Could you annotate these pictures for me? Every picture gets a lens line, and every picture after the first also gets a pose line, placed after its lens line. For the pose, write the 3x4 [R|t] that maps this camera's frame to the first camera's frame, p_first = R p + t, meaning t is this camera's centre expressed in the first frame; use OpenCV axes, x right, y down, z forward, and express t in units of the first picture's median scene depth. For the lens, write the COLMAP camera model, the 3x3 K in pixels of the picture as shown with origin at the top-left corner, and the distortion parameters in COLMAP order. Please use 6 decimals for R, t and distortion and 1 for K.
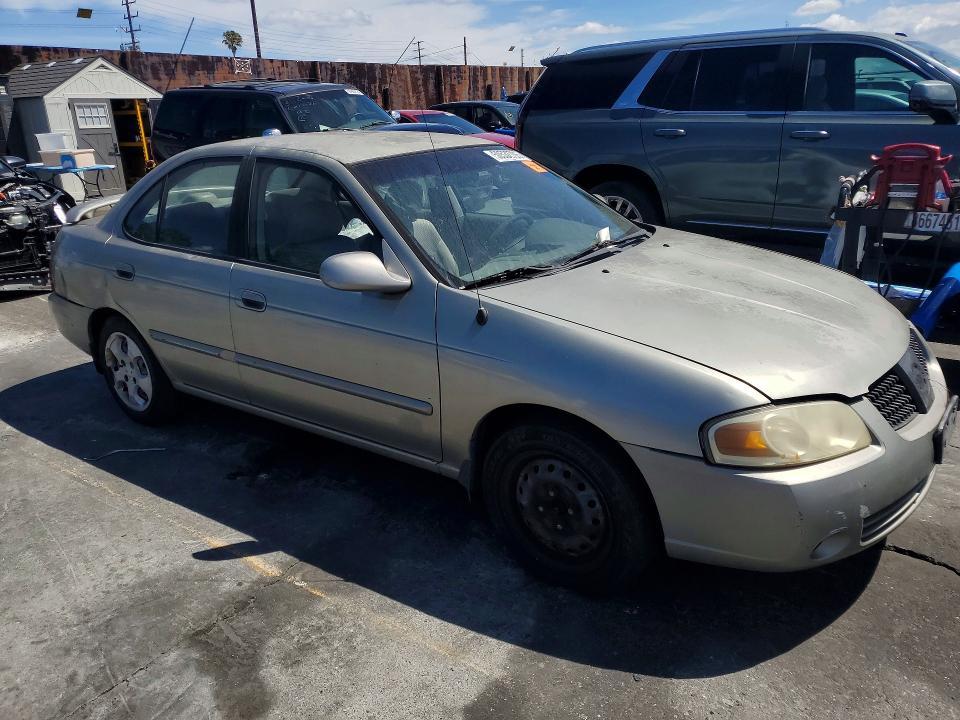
lens RADIAL K [[750.4, 0, 481.7], [0, 750.4, 361.5], [0, 0, 1]] dist [0.021426, -0.007271]
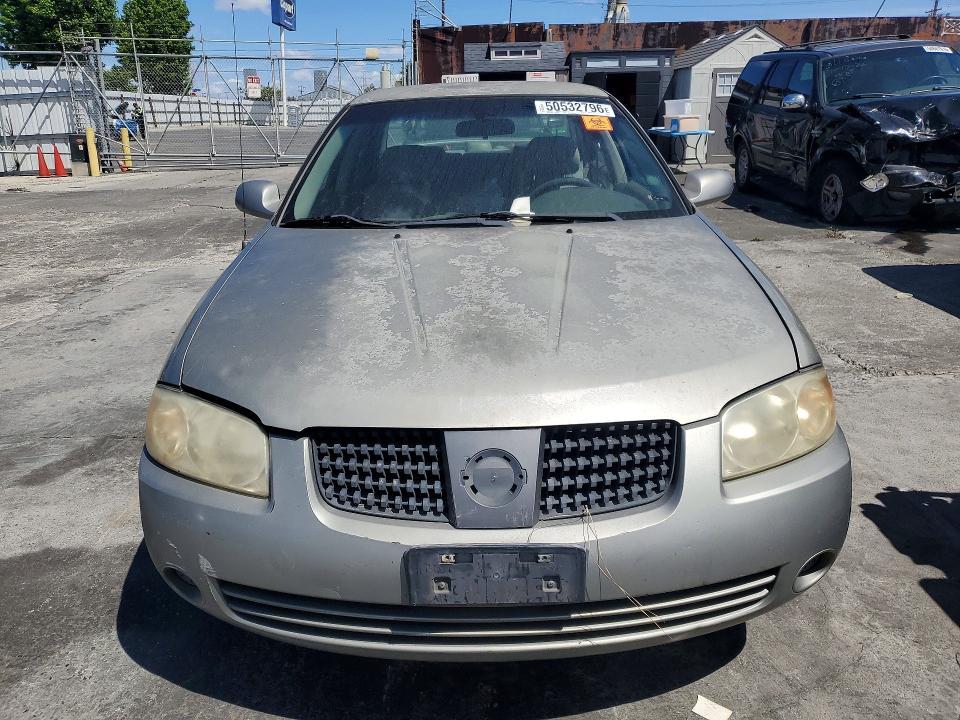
lens RADIAL K [[750.4, 0, 481.9], [0, 750.4, 363.7], [0, 0, 1]] dist [0.021426, -0.007271]
pose [[0.591853, 0.278468, -0.756416, 0.149012], [-0.252939, 0.955190, 0.153734, -0.023302], [0.765331, 0.100339, 0.635768, 0.089084]]
